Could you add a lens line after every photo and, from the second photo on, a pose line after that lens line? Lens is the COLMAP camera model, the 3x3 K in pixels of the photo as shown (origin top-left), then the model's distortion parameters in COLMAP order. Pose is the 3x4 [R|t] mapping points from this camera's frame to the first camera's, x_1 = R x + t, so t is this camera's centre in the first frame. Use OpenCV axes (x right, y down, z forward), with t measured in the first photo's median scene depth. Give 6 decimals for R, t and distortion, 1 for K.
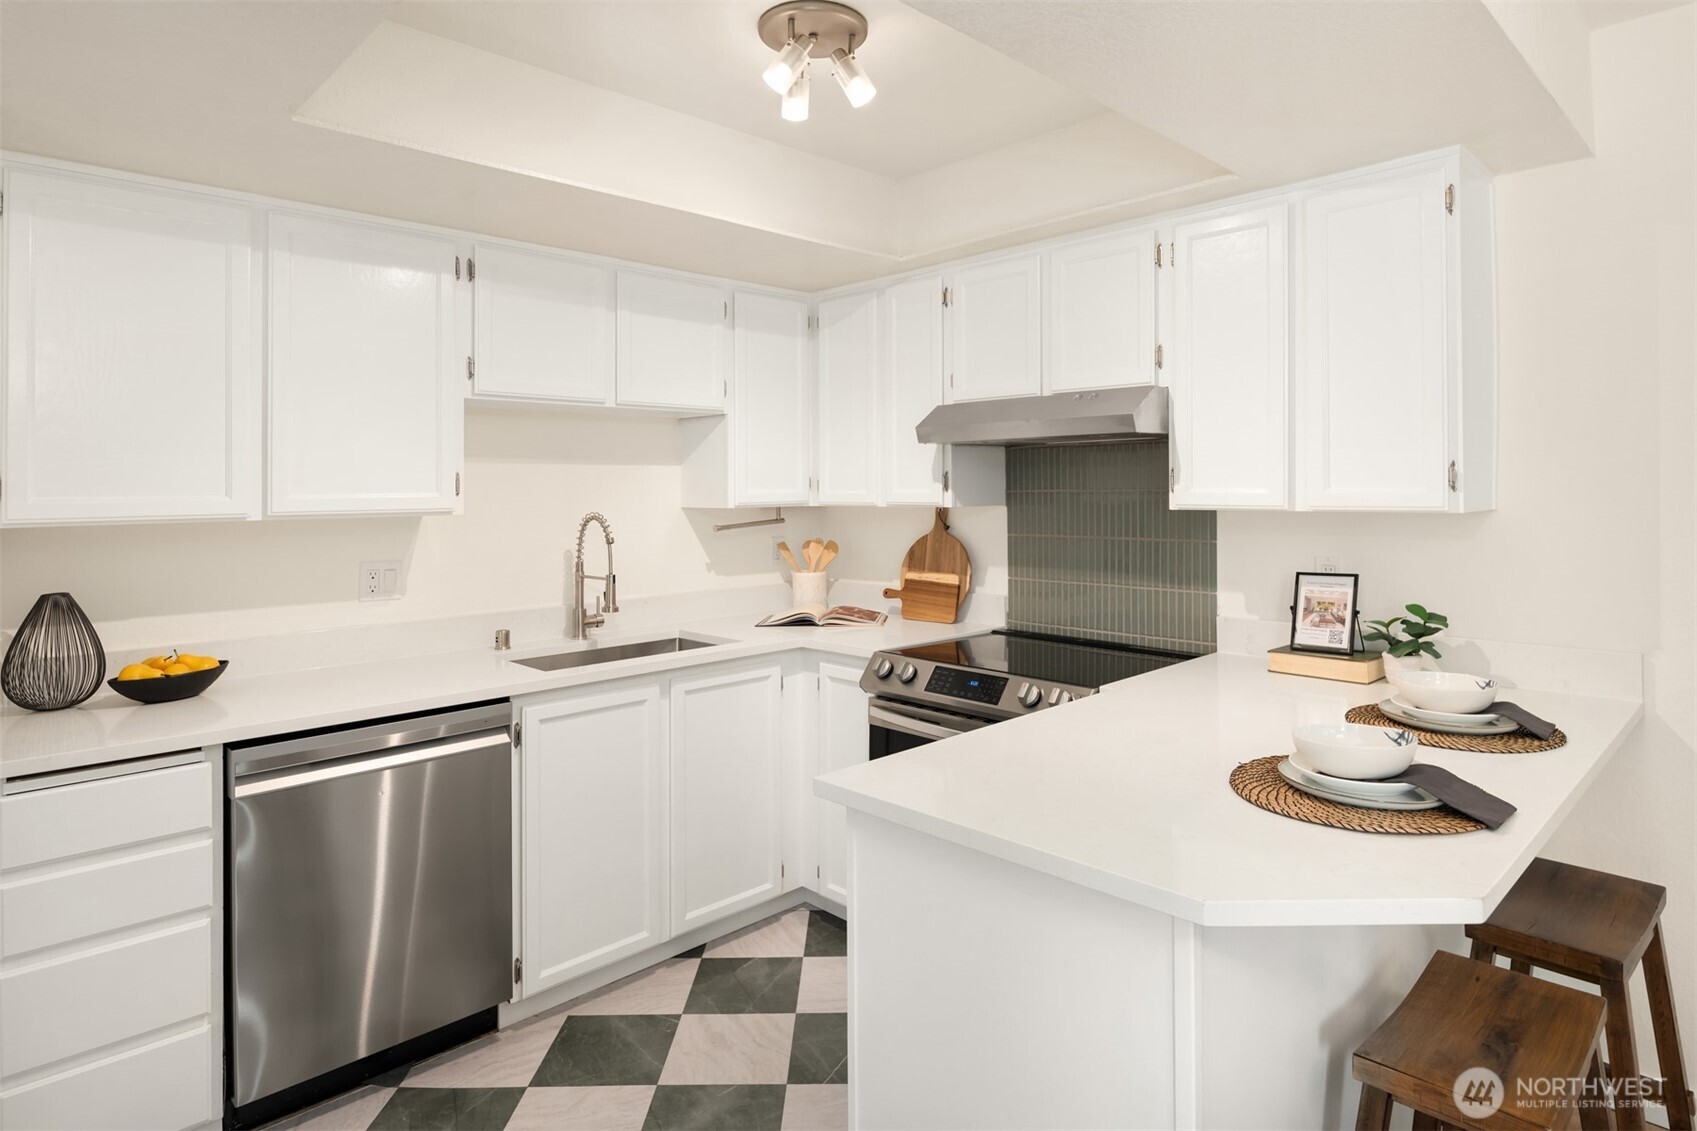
lens RADIAL K [[956.1, 0, 864.0], [0, 956.1, 485.7], [0, 0, 1]] dist [0.000618, -0.000708]
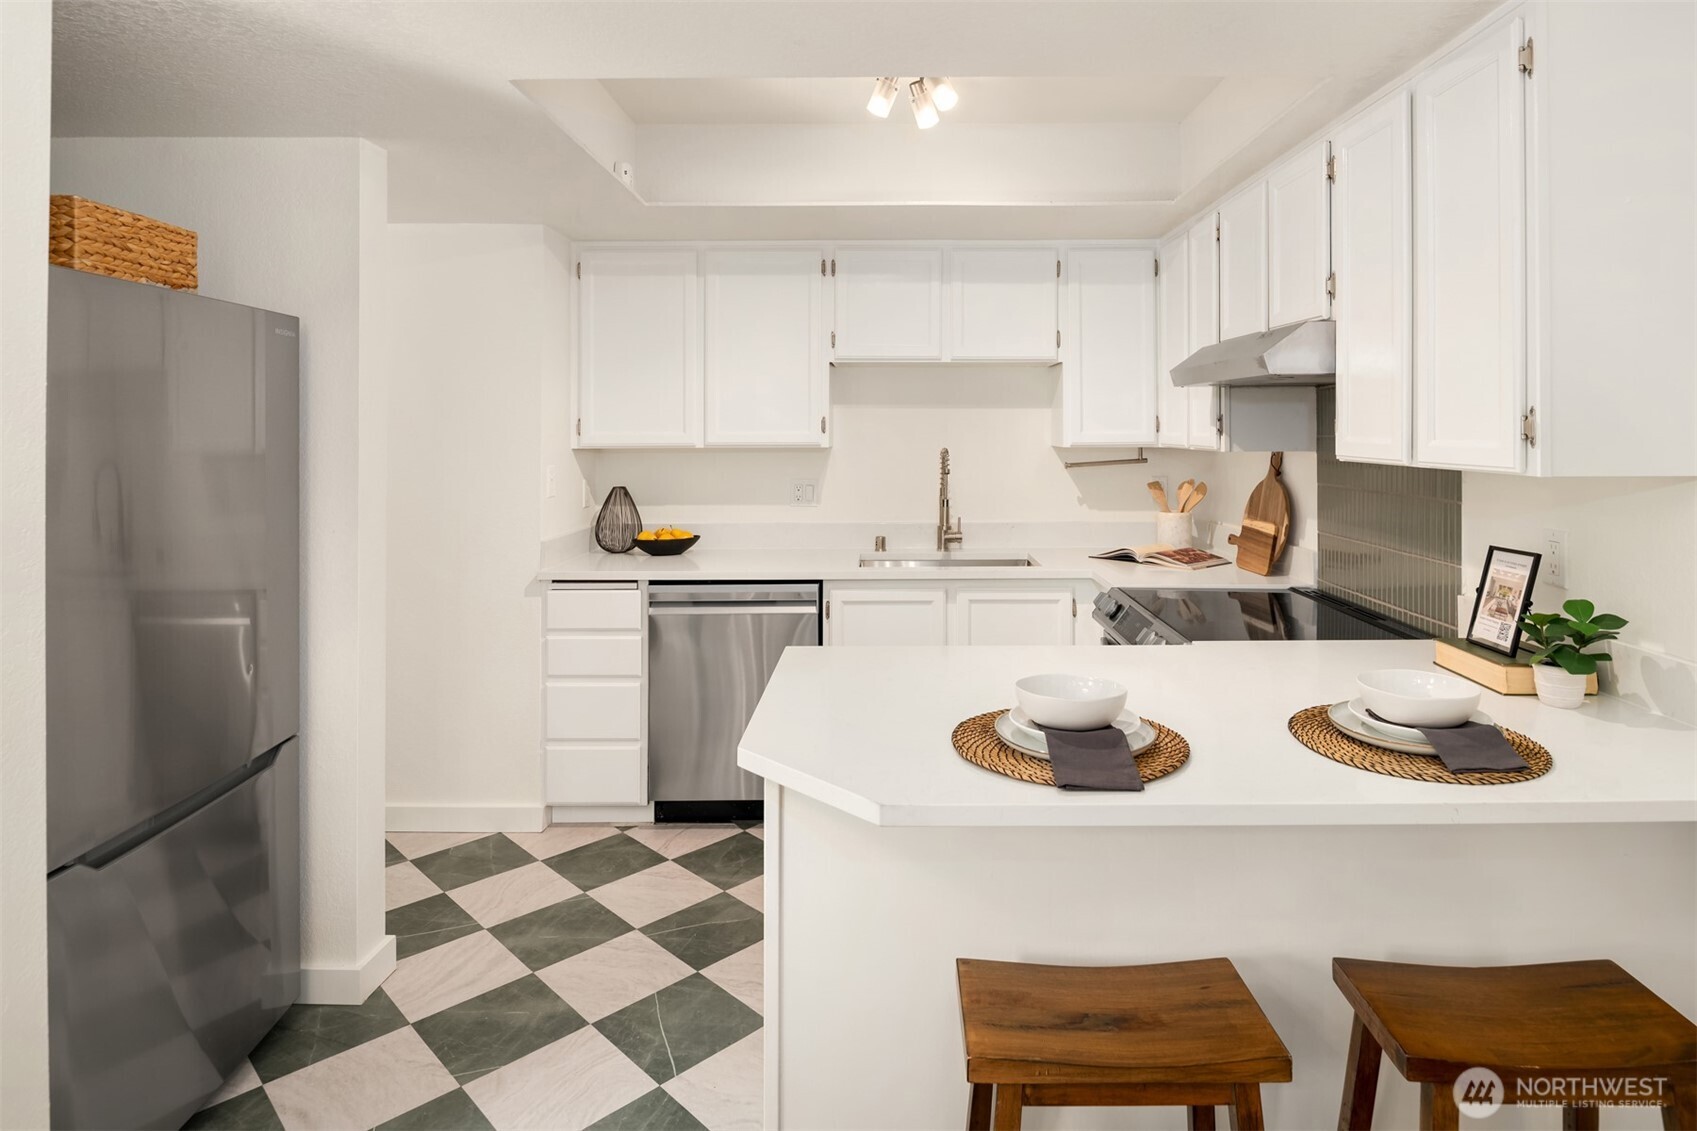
lens RADIAL K [[961.6, 0, 880.9], [0, 961.6, 423.8], [0, 0, 1]] dist [-0.001019, -0.000526]
pose [[0.703855, 0.006548, -0.710313, 0.593163], [-0.002902, 0.999976, 0.006342, -0.011776], [0.710337, -0.002402, 0.703857, 0.081272]]
